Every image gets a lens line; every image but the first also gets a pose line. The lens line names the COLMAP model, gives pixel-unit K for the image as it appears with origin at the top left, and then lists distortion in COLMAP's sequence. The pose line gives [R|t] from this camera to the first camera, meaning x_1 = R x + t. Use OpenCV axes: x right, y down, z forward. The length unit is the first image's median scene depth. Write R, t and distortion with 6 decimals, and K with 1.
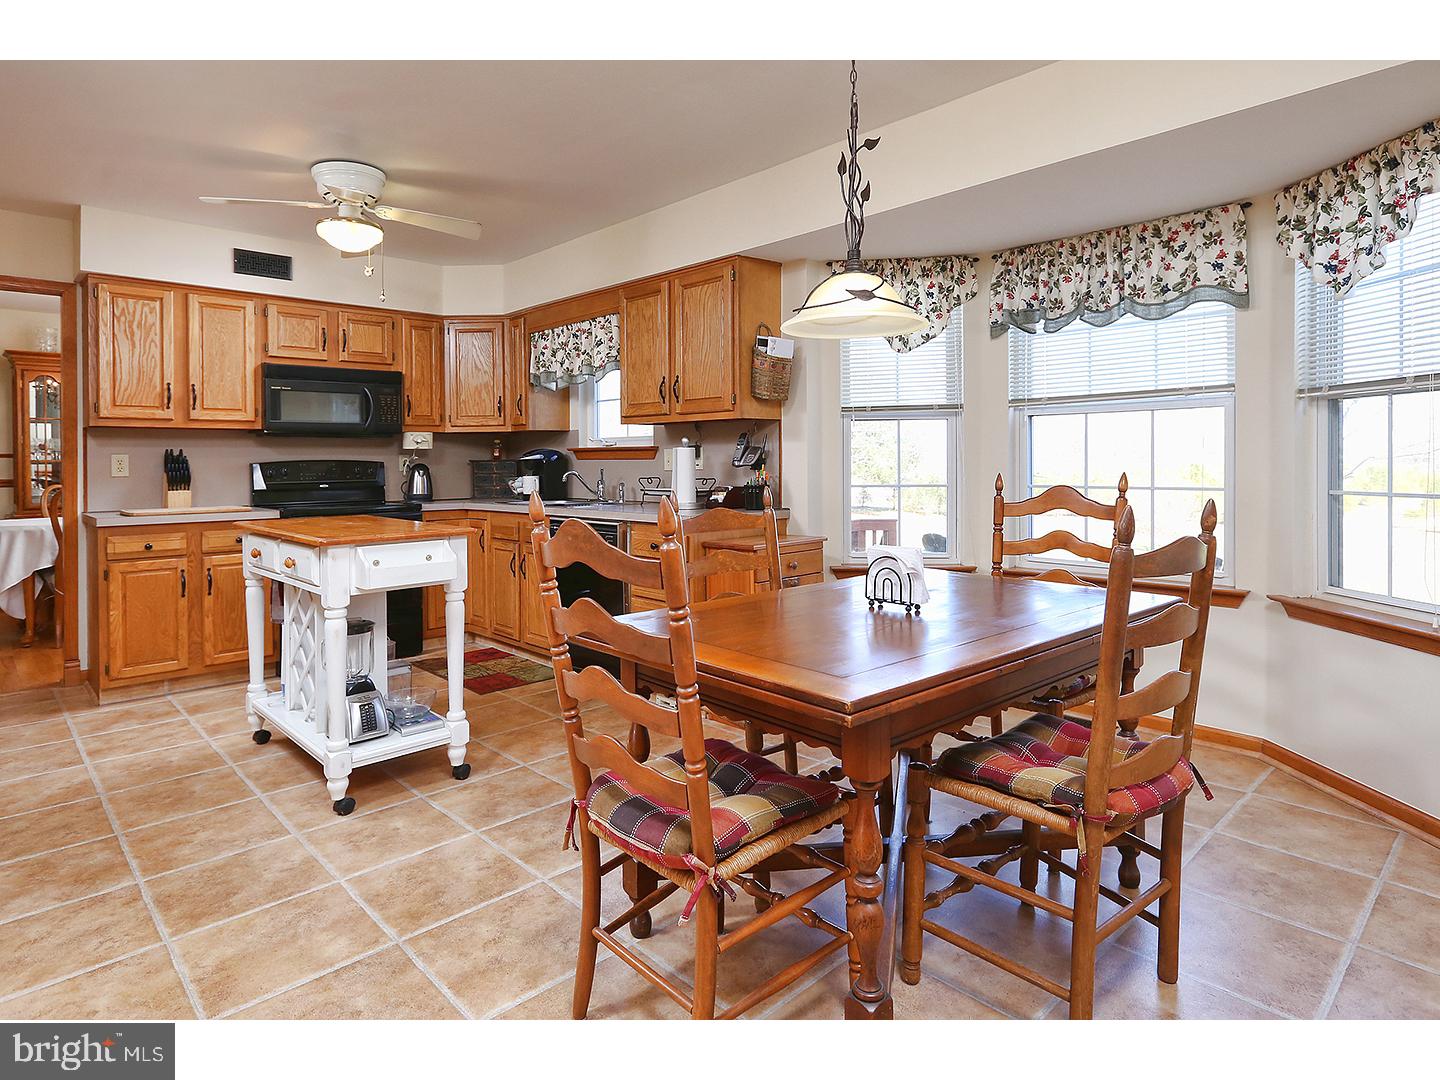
lens RADIAL K [[809.9, 0, 733.1], [0, 809.9, 463.9], [0, 0, 1]] dist [0.007784, 0.002141]
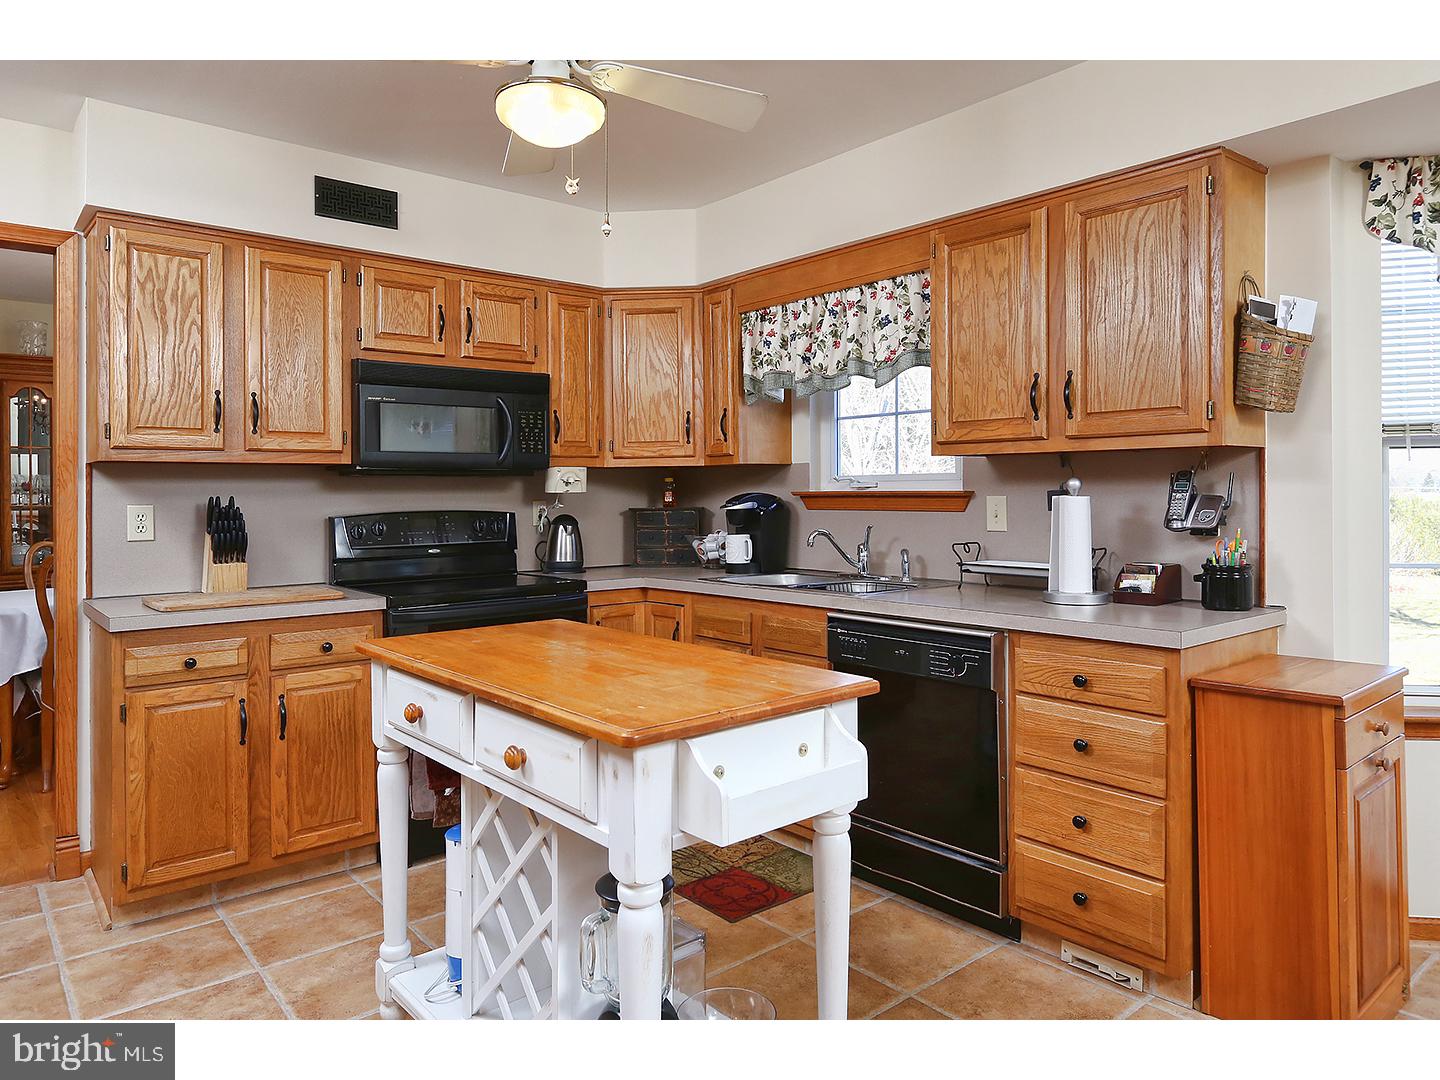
lens RADIAL K [[940.9, 0, 718.9], [0, 940.9, 488.7], [0, 0, 1]] dist [0.003619, 0.001796]
pose [[0.997493, 0.000727, -0.070767, -0.242166], [-0.001278, 0.999969, -0.007736, -0.018355], [0.070760, 0.007807, 0.997463, 0.288596]]
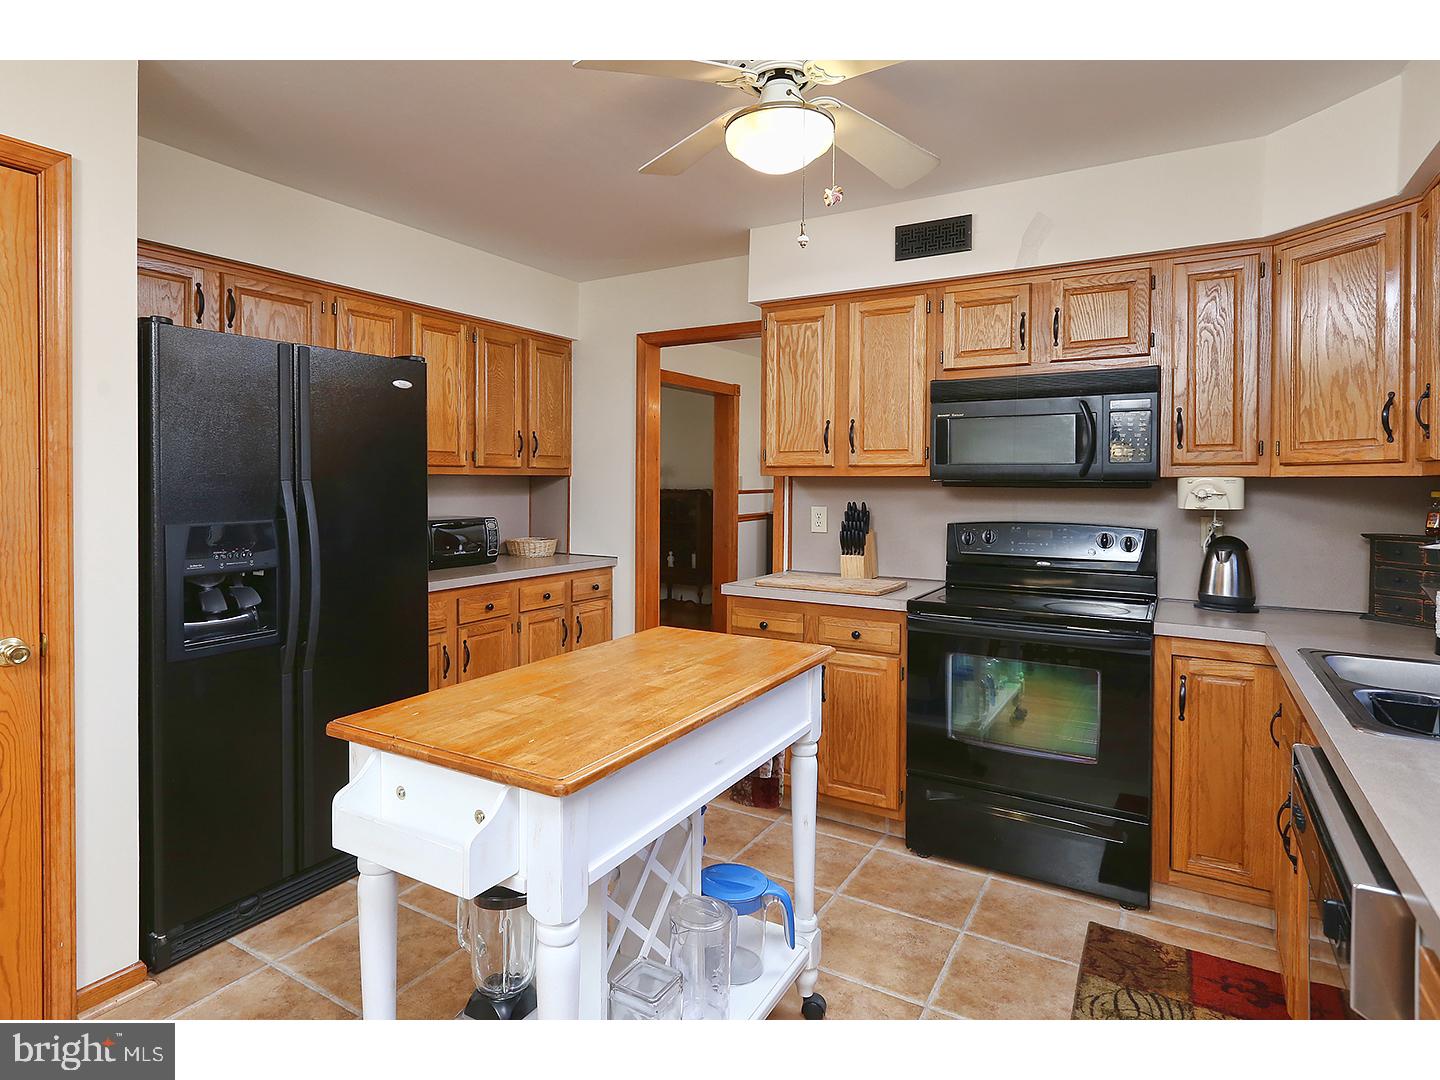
lens RADIAL K [[802.9, 0, 692.6], [0, 802.9, 483.9], [0, 0, 1]] dist [0.003519, 0.000337]
pose [[0.240779, 0.016312, -0.970443, 0.037607], [-0.011758, 0.999834, 0.013889, -0.043286], [0.970509, 0.008067, 0.240931, 0.629425]]
